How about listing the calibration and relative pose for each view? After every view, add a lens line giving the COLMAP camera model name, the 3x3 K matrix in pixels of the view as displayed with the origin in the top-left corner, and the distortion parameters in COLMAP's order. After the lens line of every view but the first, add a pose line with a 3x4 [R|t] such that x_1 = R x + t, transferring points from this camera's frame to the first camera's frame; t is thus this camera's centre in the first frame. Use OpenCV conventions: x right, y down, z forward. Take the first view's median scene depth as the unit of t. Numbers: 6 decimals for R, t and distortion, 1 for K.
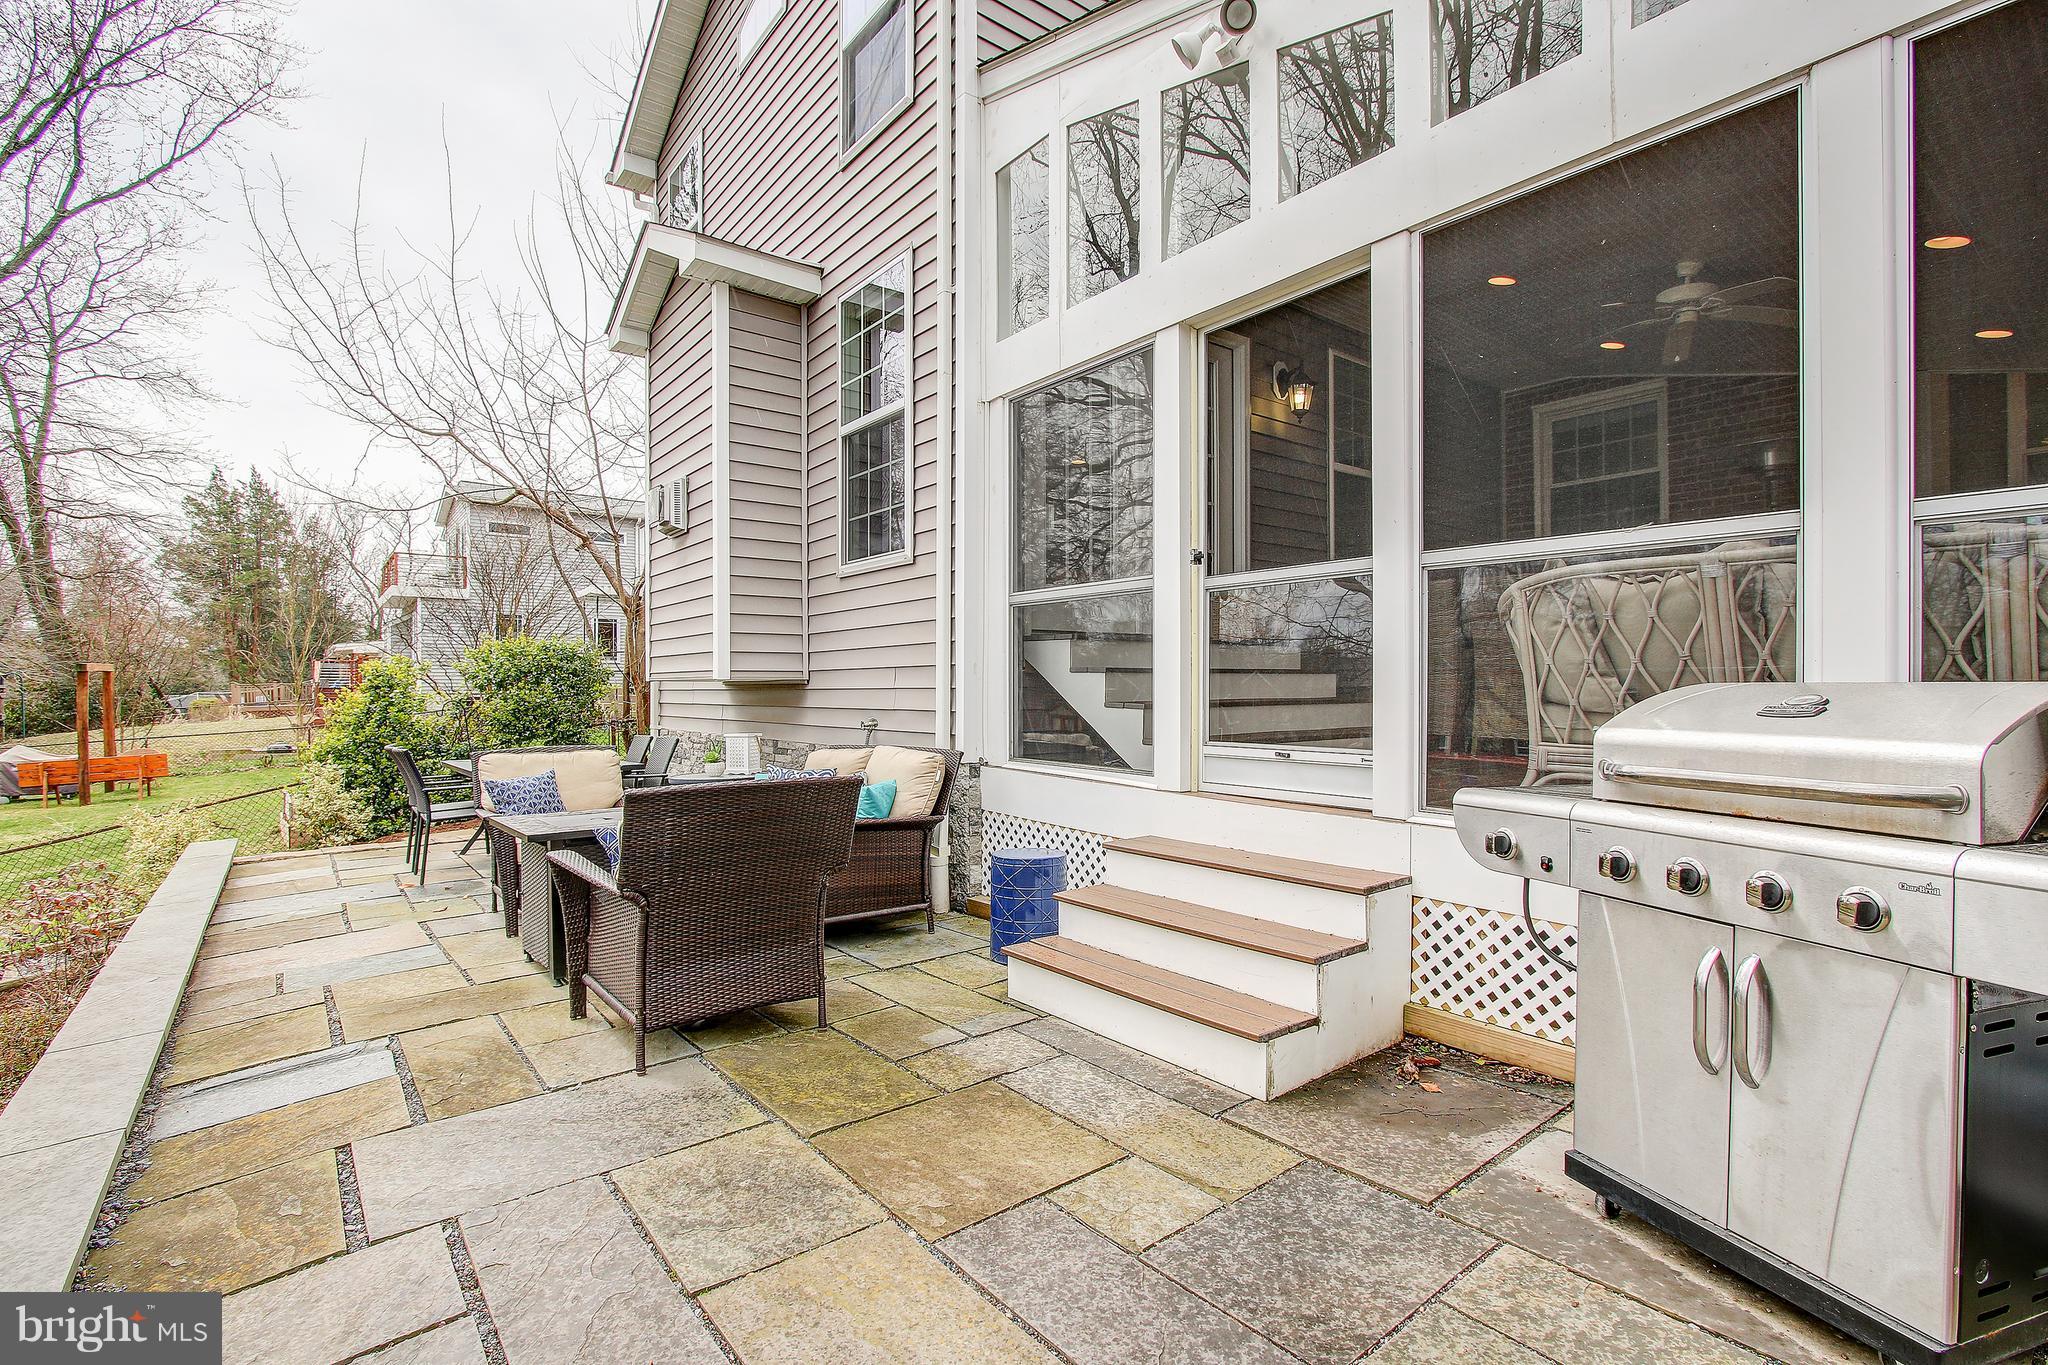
lens RADIAL K [[948.2, 0, 1024.8], [0, 948.2, 687.9], [0, 0, 1]] dist [-0.005082, -0.000422]
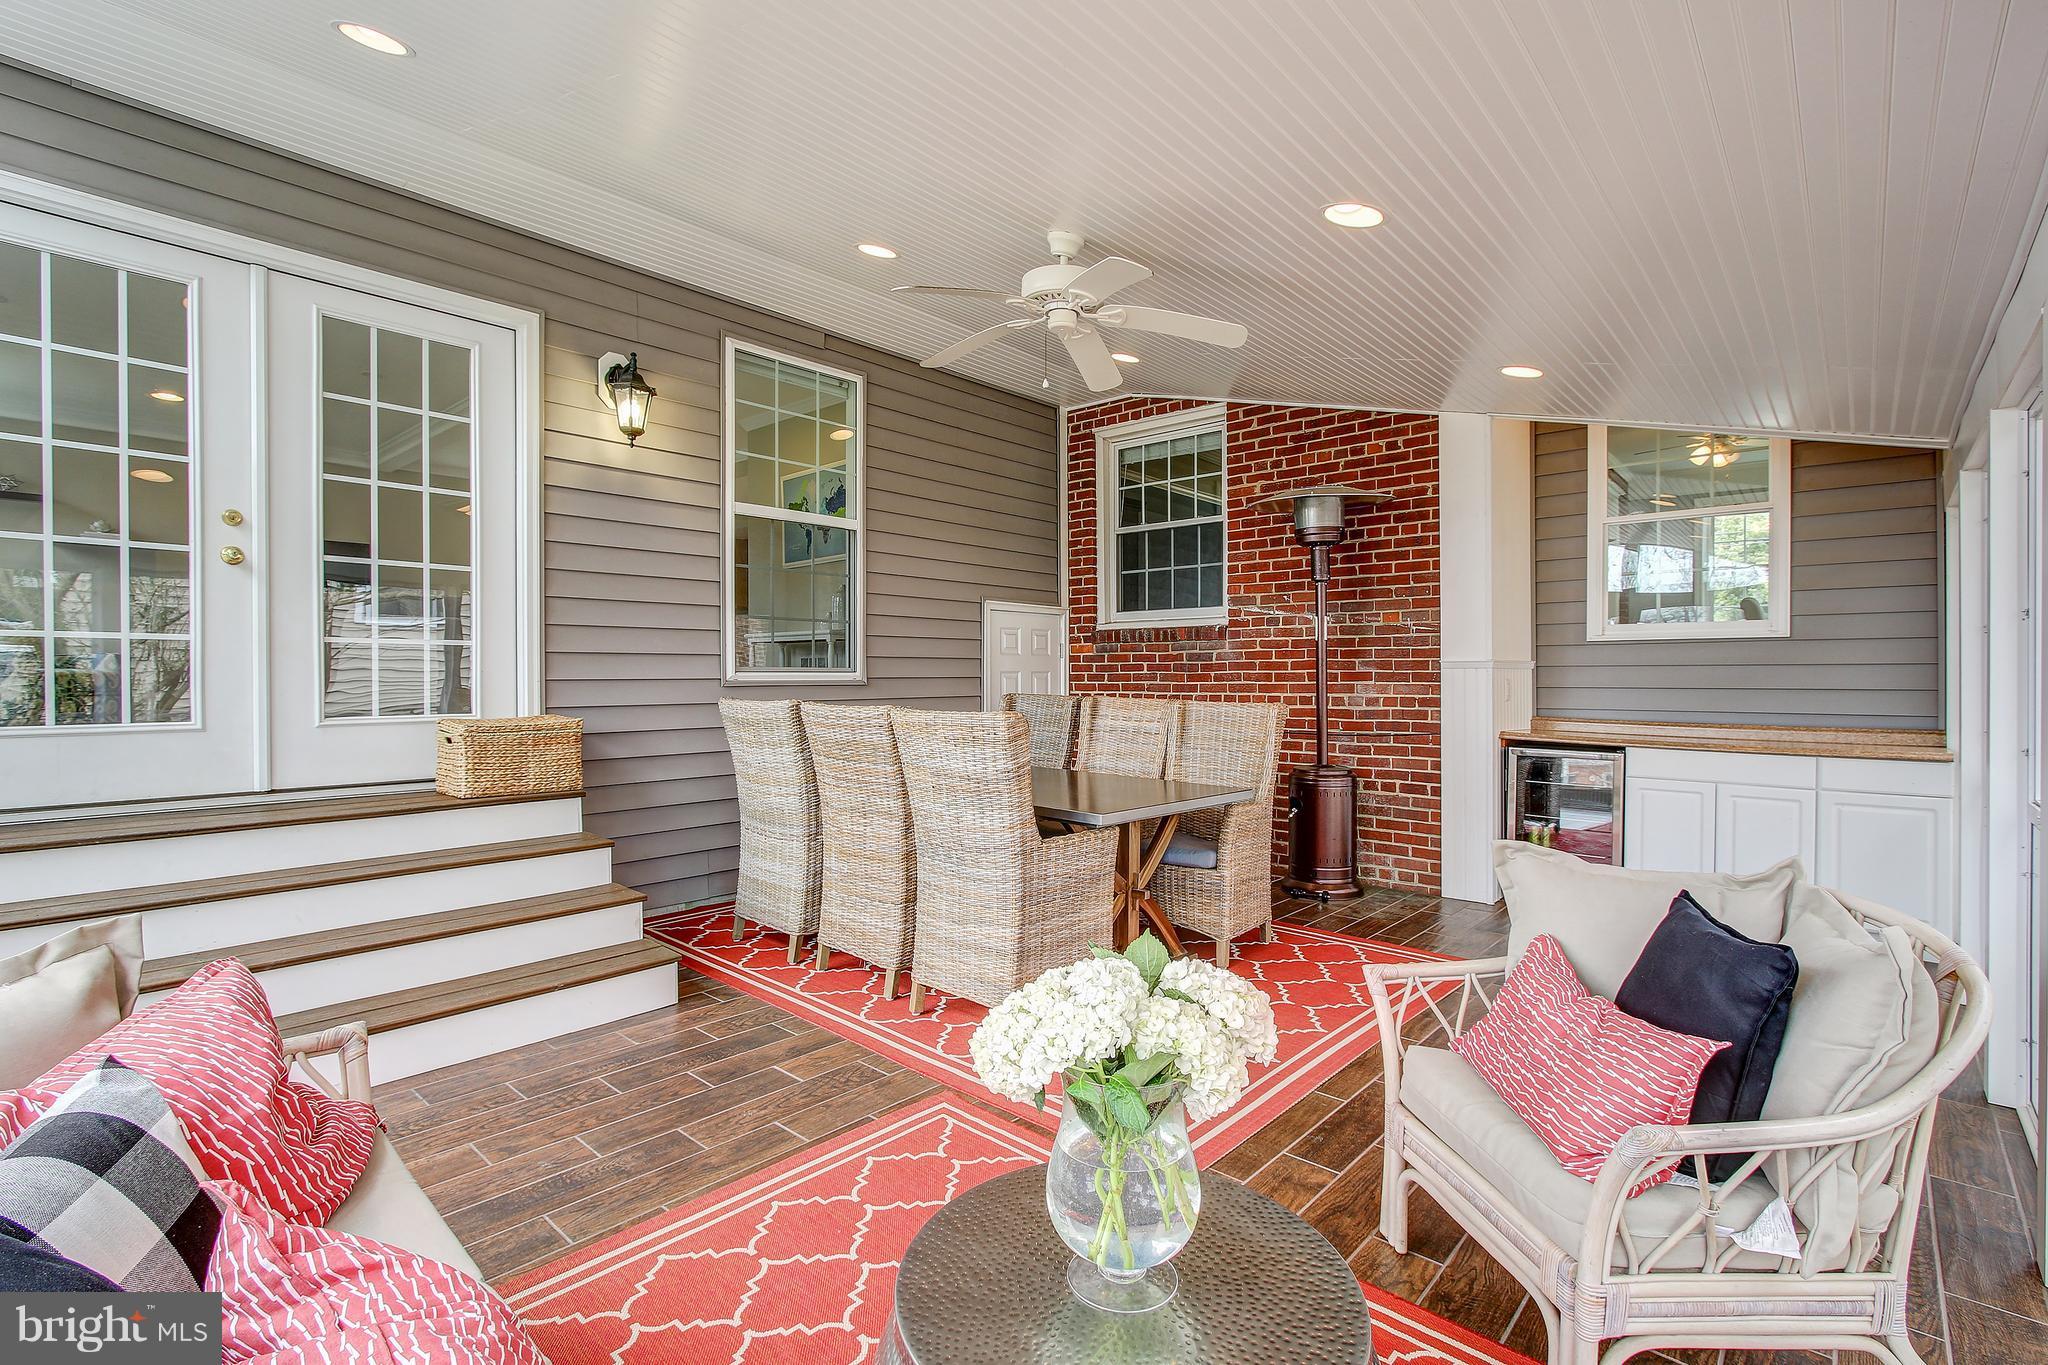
lens RADIAL K [[948.2, 0, 1032.3], [0, 948.2, 678.3], [0, 0, 1]] dist [-0.005082, -0.000422]
pose [[0.984541, 0.000734, 0.175155, 0.369325], [-0.001704, 0.999984, 0.005390, -0.099940], [-0.175148, -0.005605, 0.984526, 0.244063]]
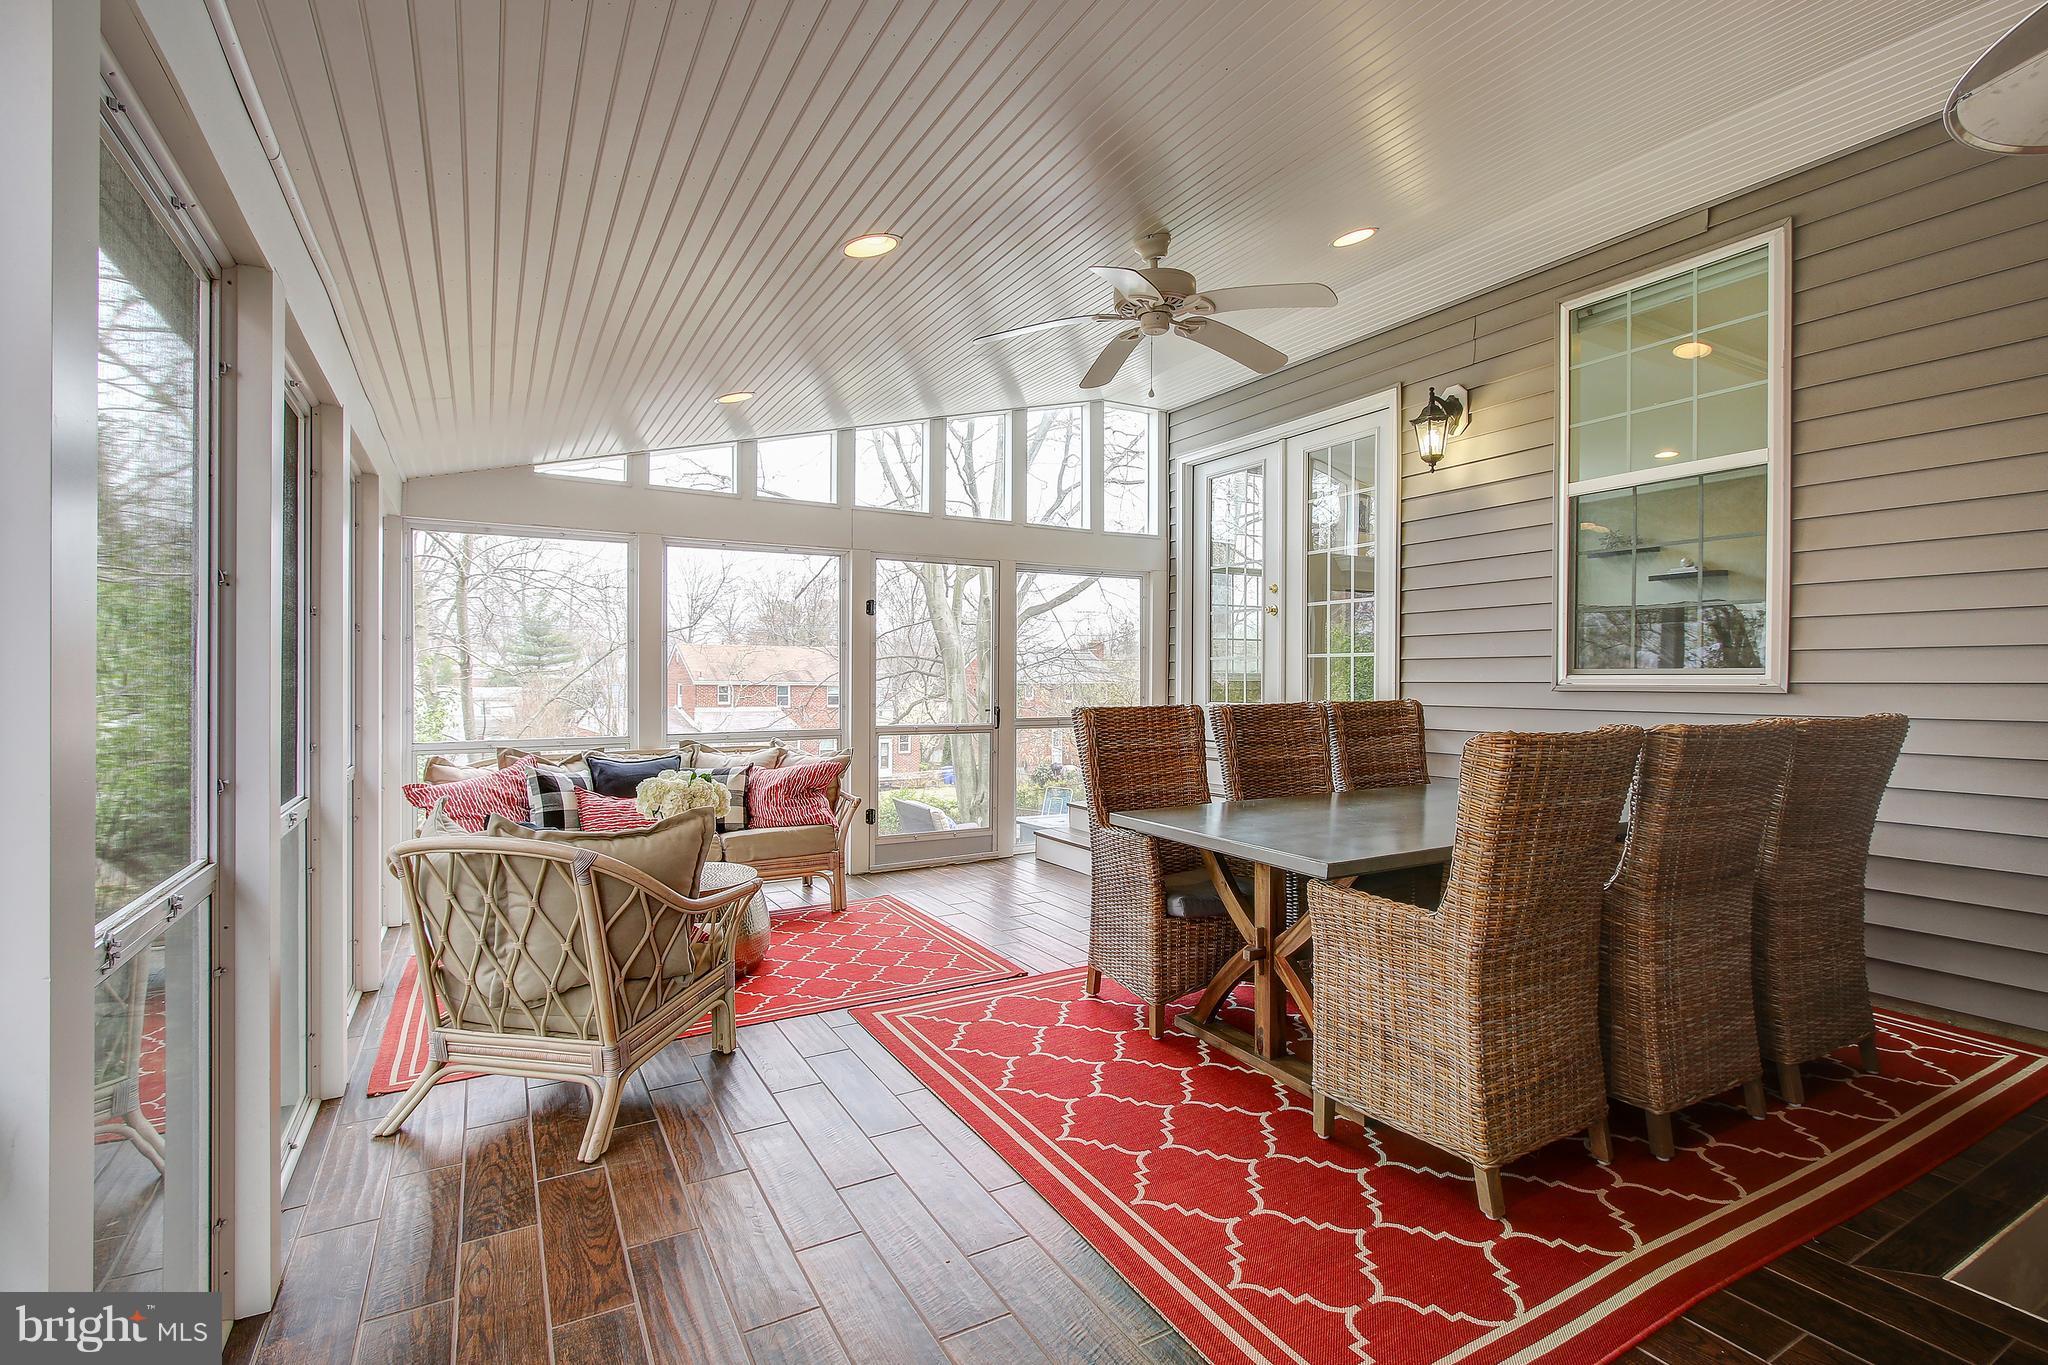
lens RADIAL K [[948.2, 0, 1021.2], [0, 948.2, 682.6], [0, 0, 1]] dist [-0.005082, -0.000422]
pose [[-0.144354, 0.007337, -0.989499, 0.870270], [0.007660, 0.999951, 0.006297, -0.102170], [0.989496, -0.006671, -0.144403, 0.647040]]
